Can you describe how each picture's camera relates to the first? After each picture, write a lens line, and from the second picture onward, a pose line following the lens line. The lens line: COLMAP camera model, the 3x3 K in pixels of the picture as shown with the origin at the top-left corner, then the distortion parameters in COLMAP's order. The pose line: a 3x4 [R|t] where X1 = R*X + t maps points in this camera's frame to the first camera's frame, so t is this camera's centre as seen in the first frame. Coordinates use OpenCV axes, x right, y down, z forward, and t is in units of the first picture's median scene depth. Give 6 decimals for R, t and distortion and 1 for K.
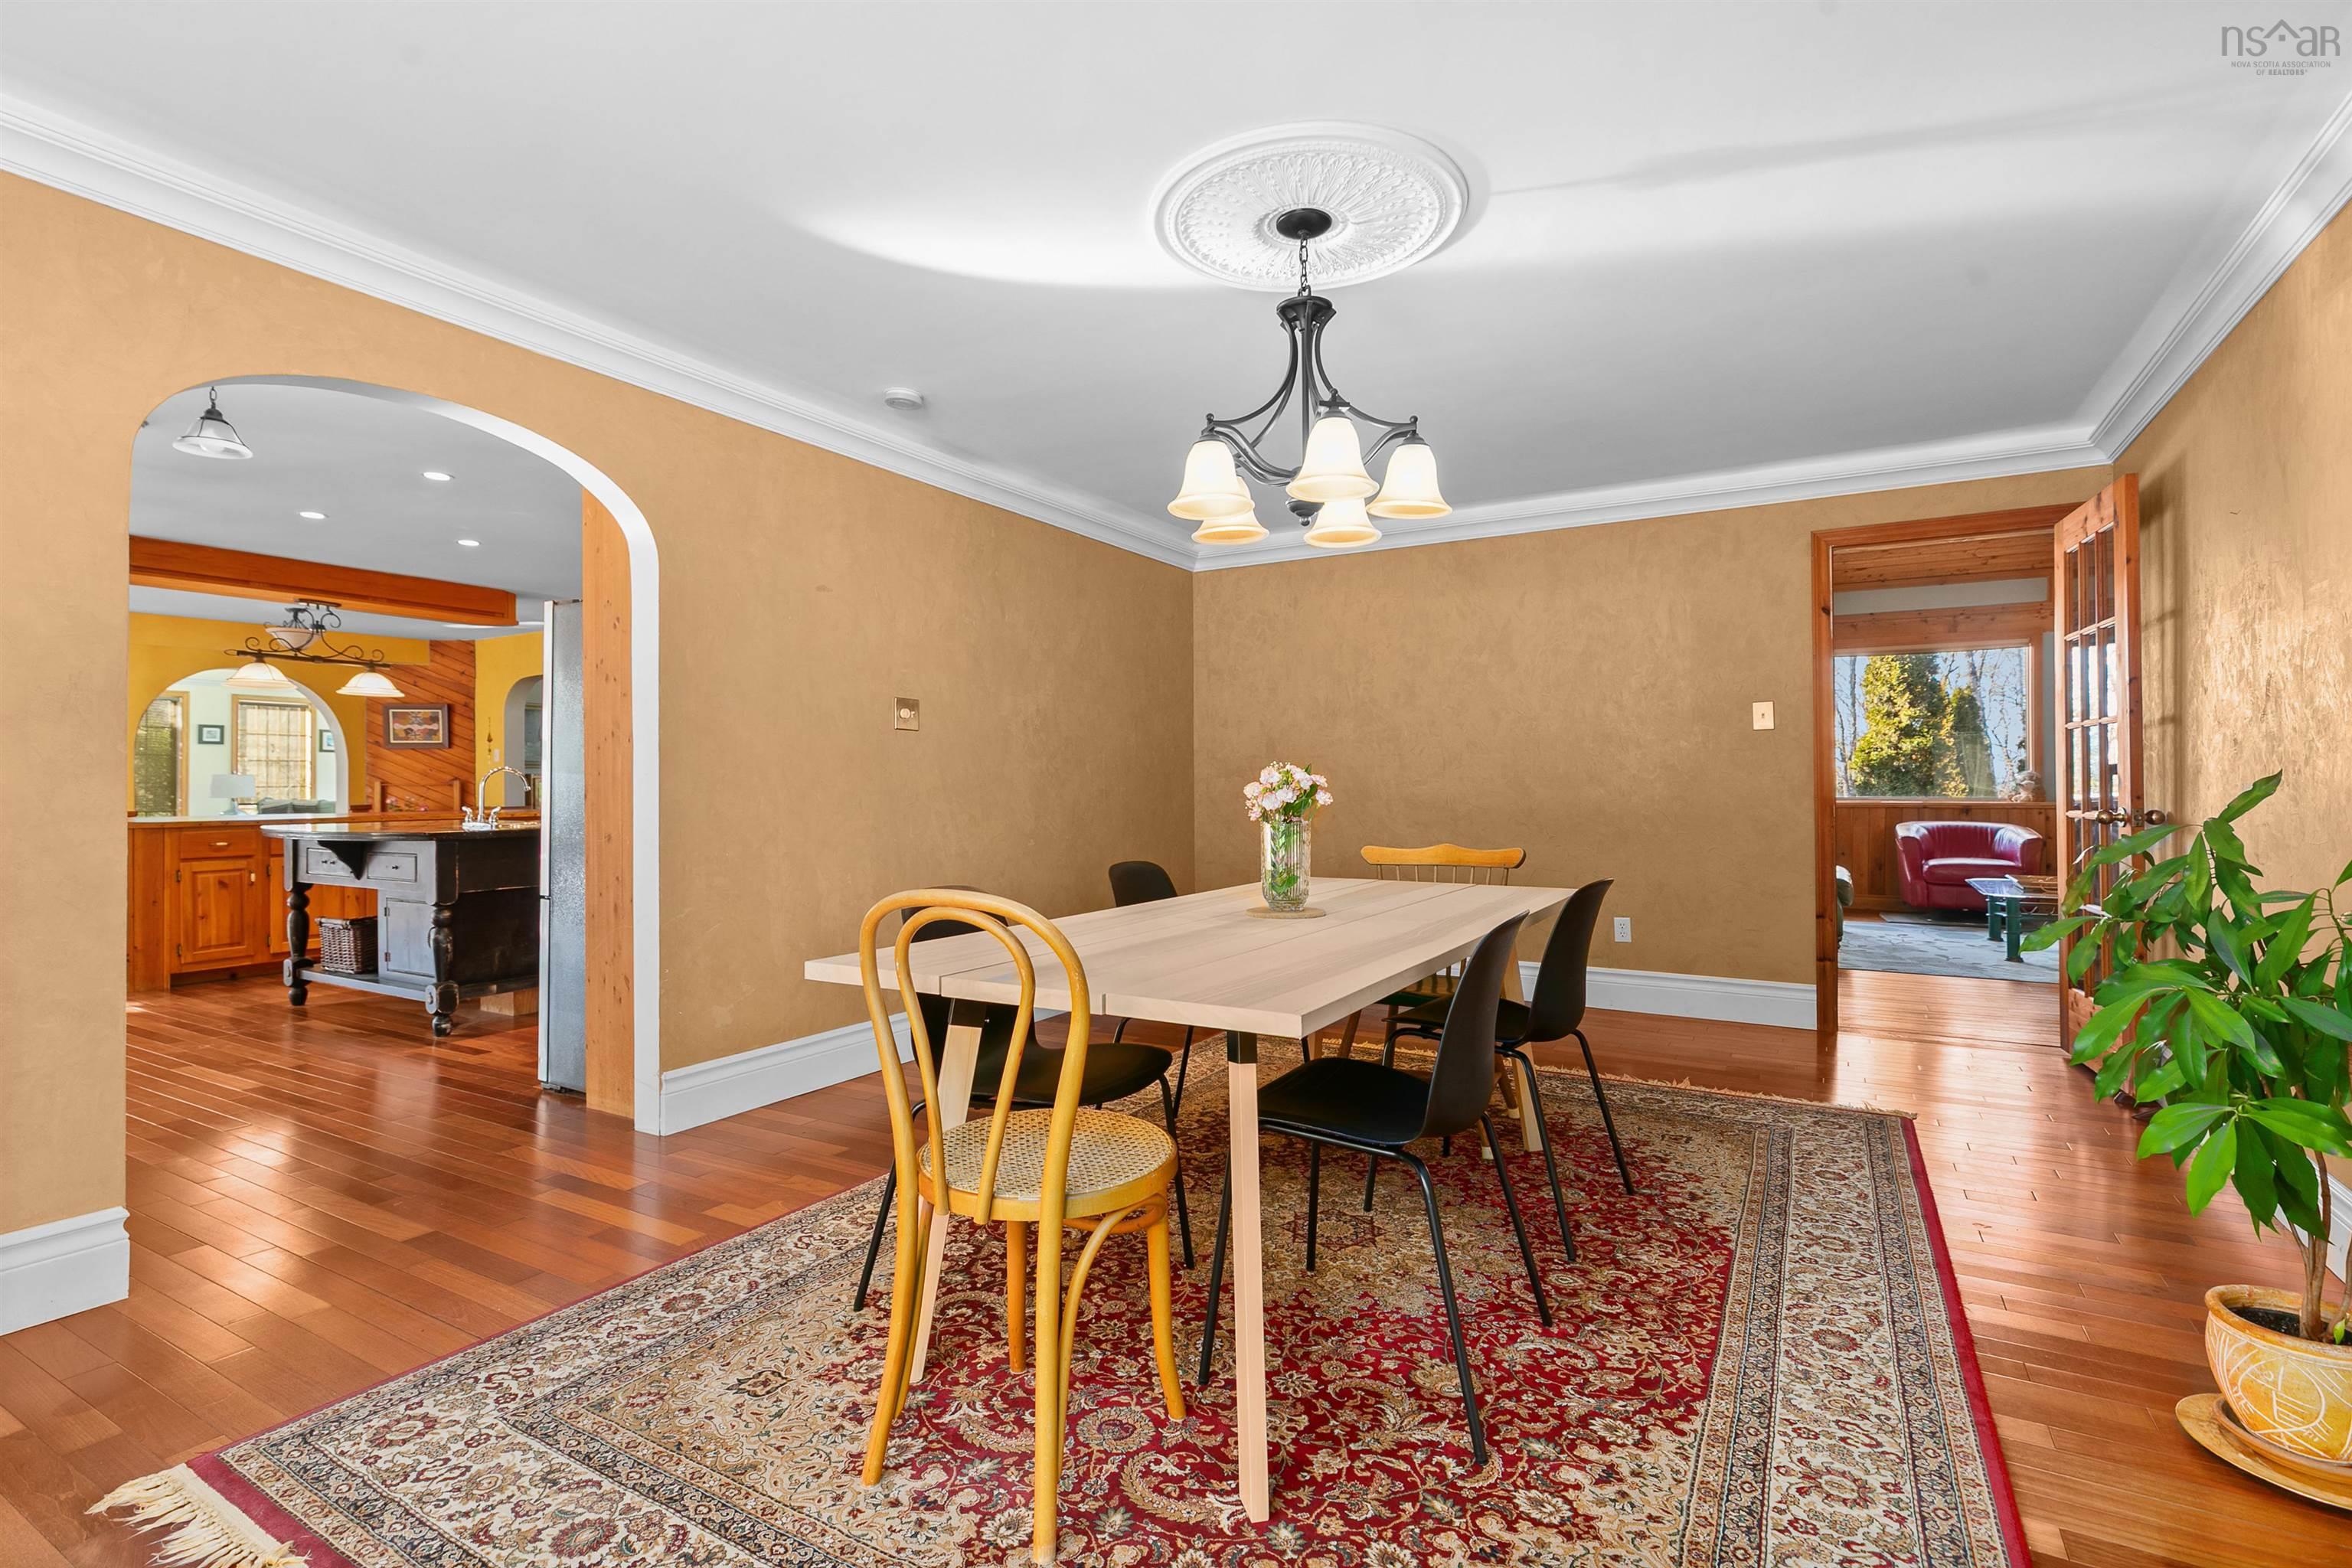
lens RADIAL K [[1081.9, 0, 1177.4], [0, 1081.9, 789.0], [0, 0, 1]] dist [-0.001591, -0.000065]
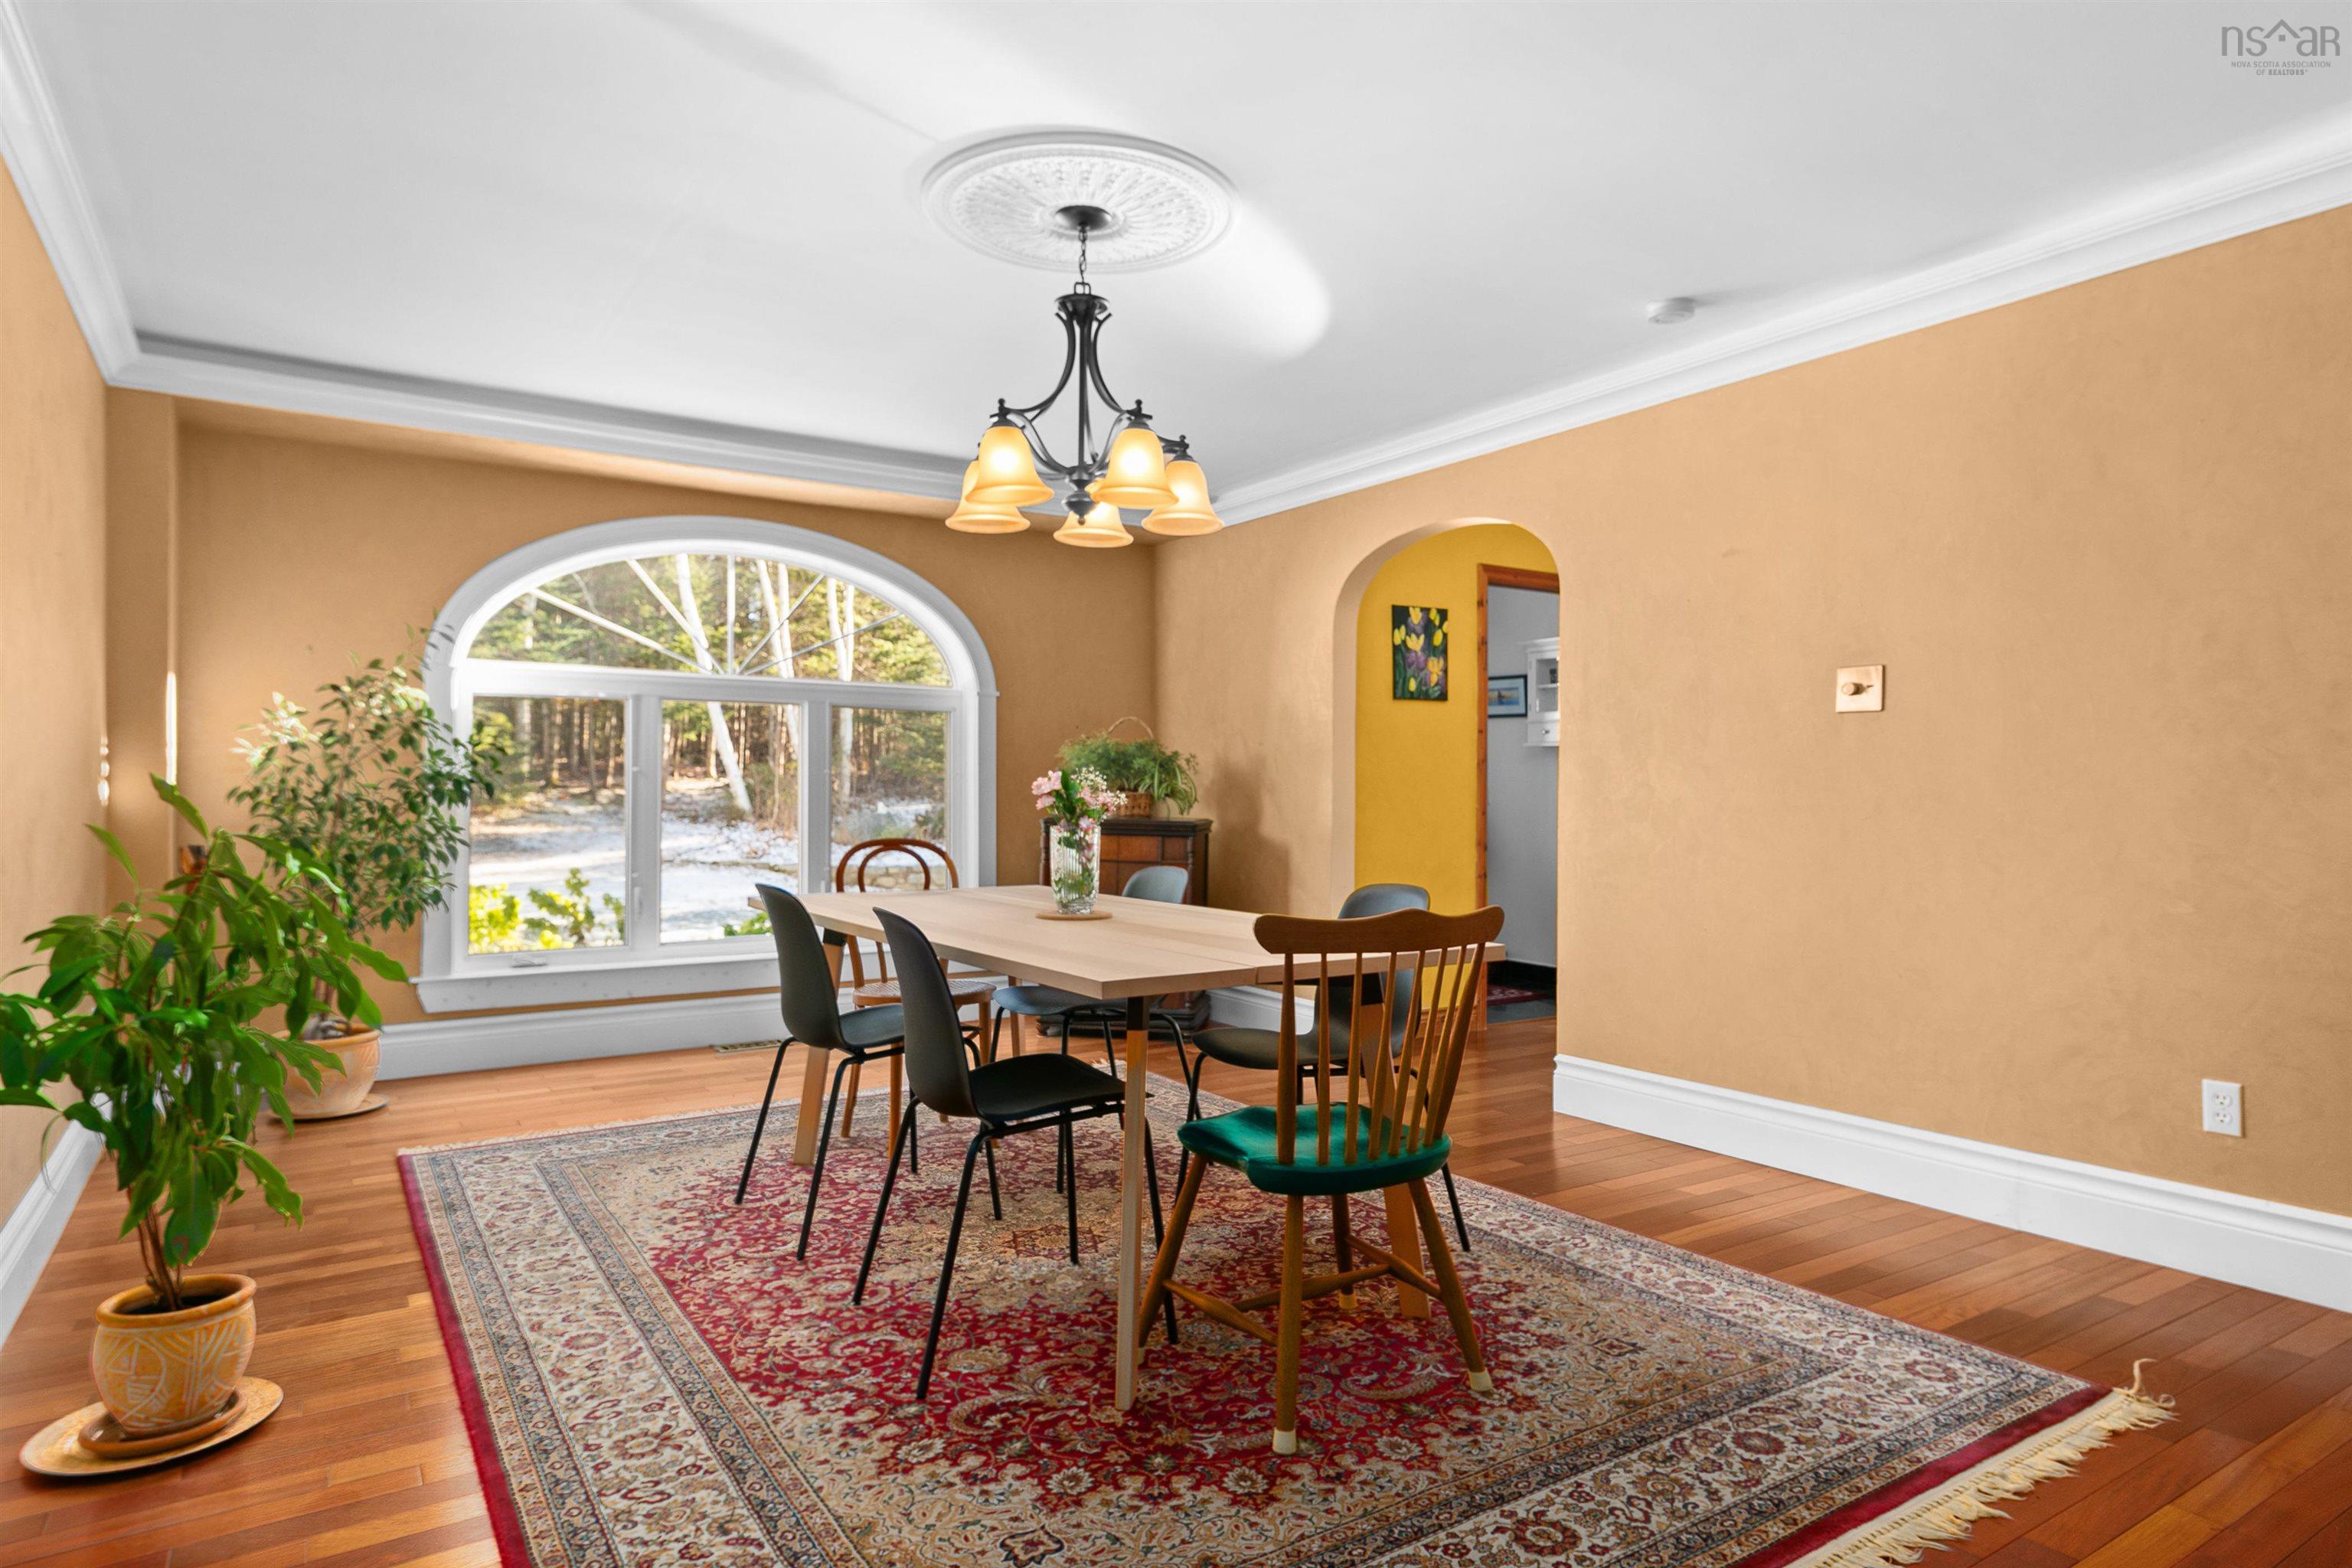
lens RADIAL K [[1356.8, 0, 1173.8], [0, 1356.8, 779.3], [0, 0, 1]] dist [0.002440, 0.000253]
pose [[-0.447001, -0.005235, -0.894518, 1.379114], [-0.001611, 0.999986, -0.005047, -0.008346], [0.894532, -0.000815, -0.447003, 1.891707]]
